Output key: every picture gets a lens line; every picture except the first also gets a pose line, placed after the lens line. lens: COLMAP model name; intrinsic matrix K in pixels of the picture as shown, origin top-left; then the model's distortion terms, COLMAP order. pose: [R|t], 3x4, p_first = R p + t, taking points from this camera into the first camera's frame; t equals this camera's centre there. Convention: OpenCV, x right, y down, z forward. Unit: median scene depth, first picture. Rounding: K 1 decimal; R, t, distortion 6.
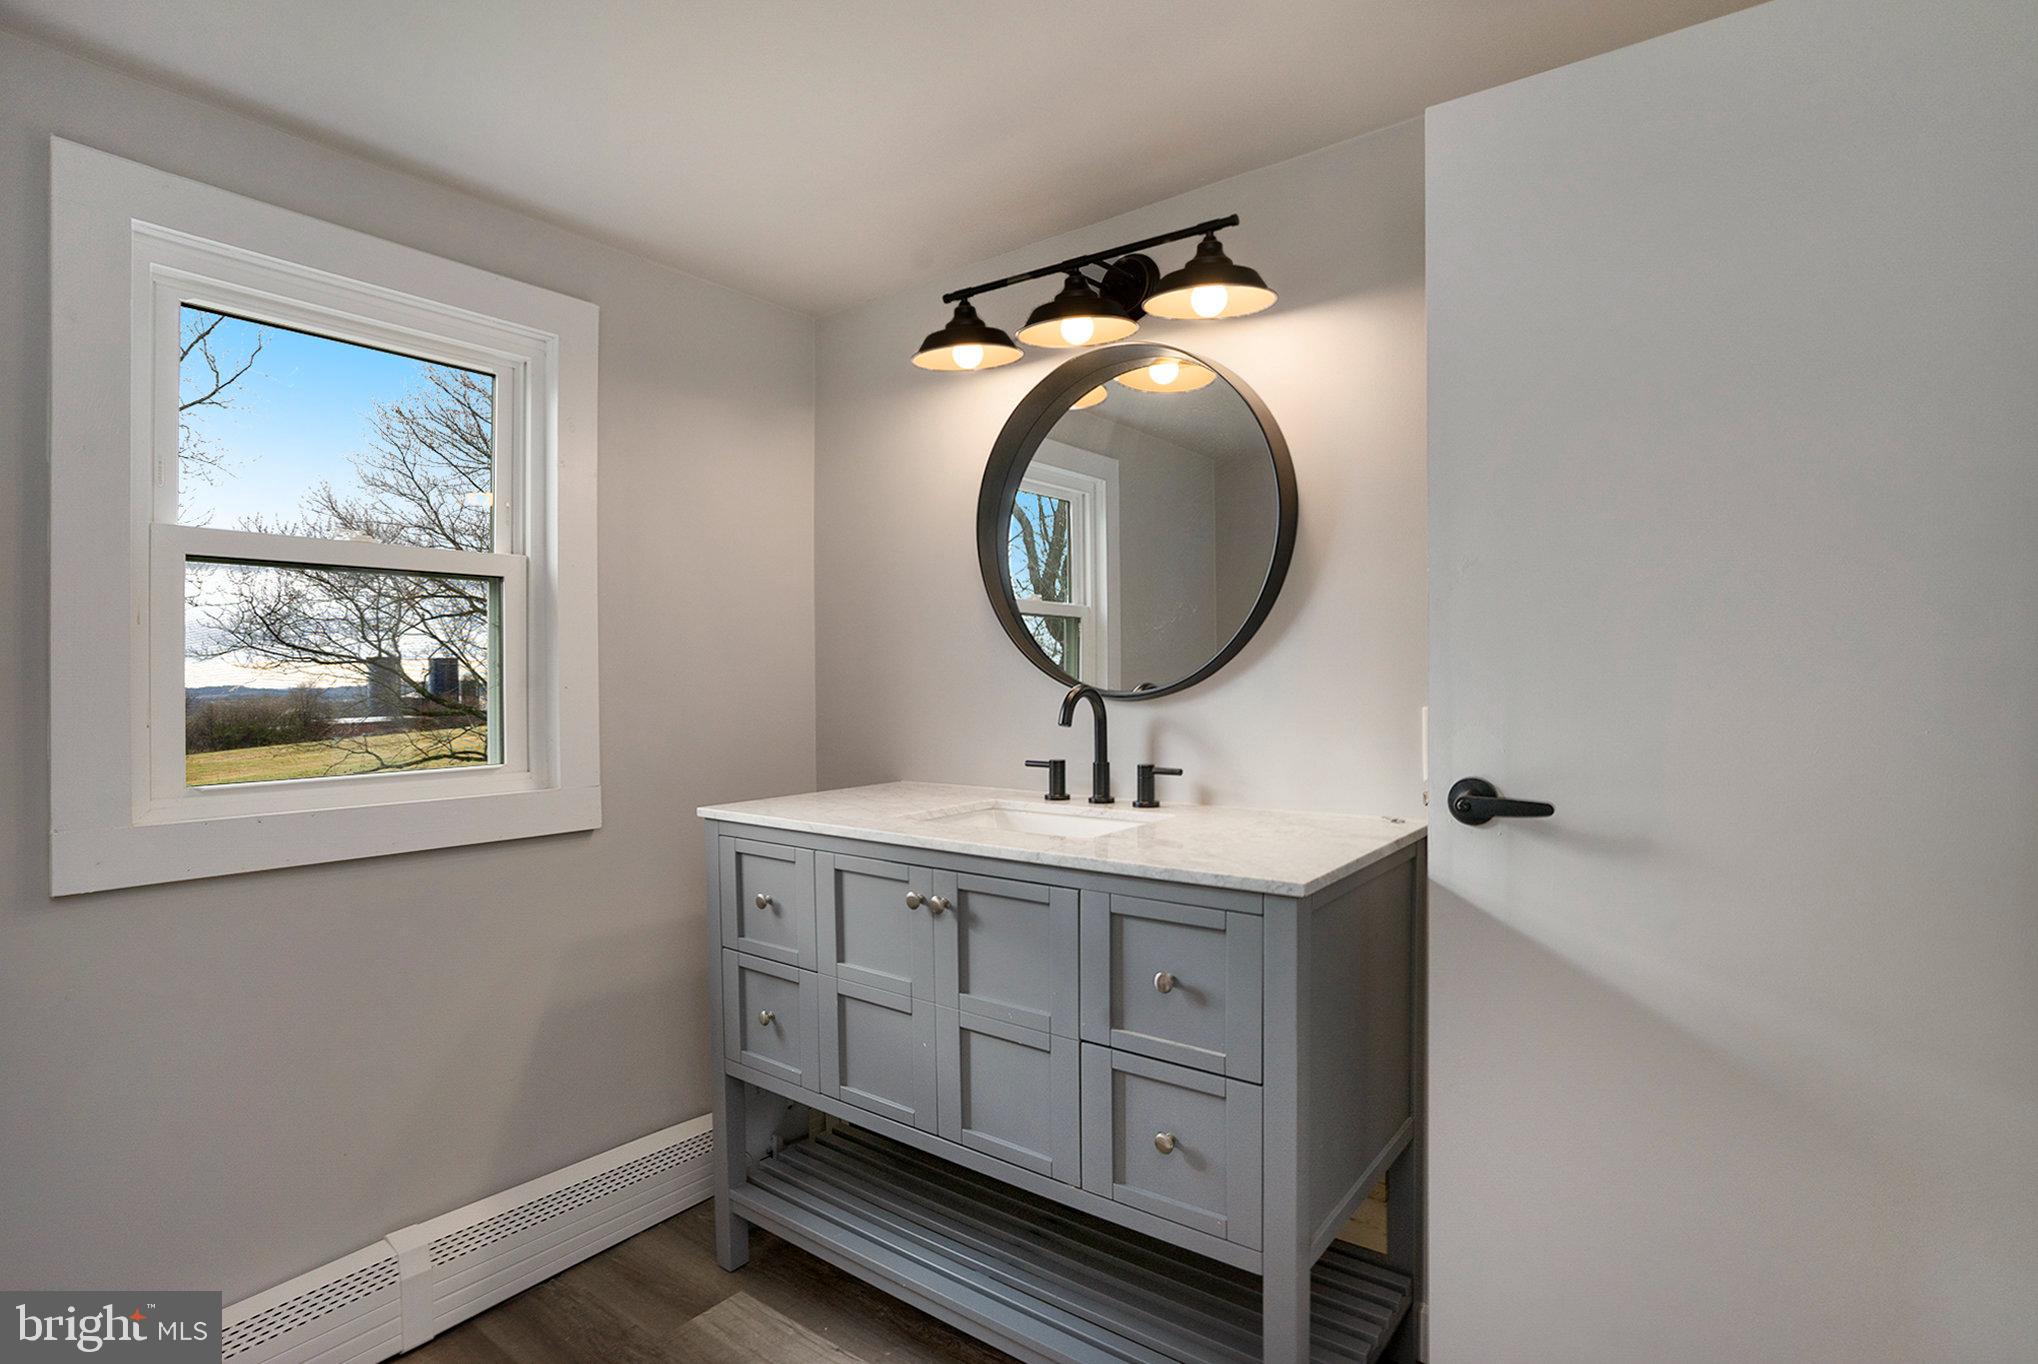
lens RADIAL K [[1006.6, 0, 1020.7], [0, 1006.6, 671.9], [0, 0, 1]] dist [-0.075662, 0.036598]
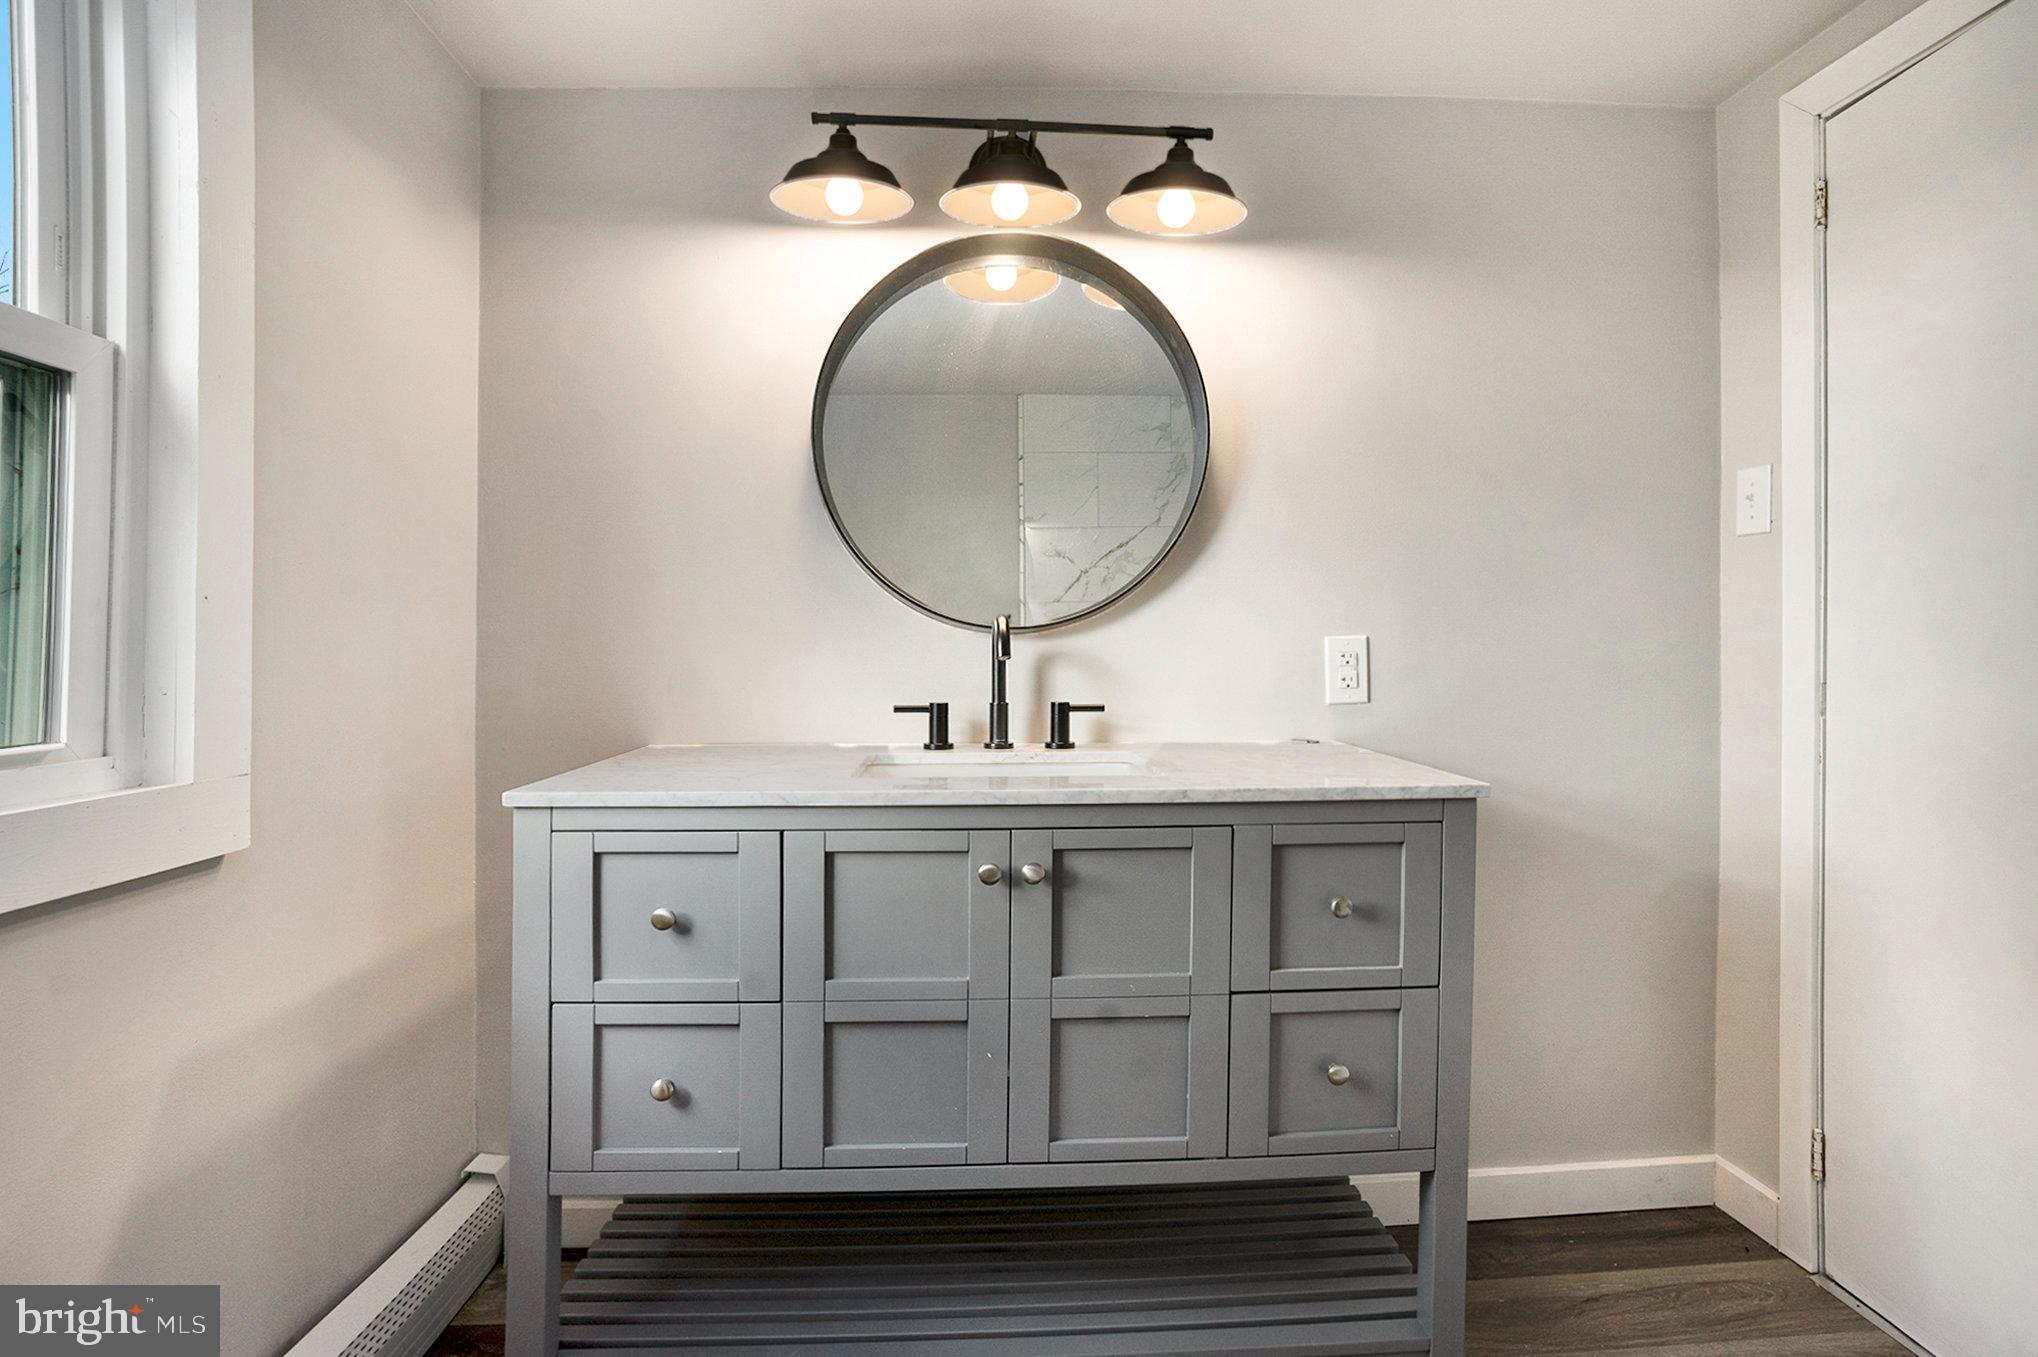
lens RADIAL K [[1033.4, 0, 1019.3], [0, 1033.4, 665.7], [0, 0, 1]] dist [-0.091799, 0.048592]
pose [[0.769434, -0.005959, 0.638698, -0.550226], [-0.005309, 0.999862, 0.015724, 0.049606], [-0.638704, -0.015489, 0.769297, 0.341605]]
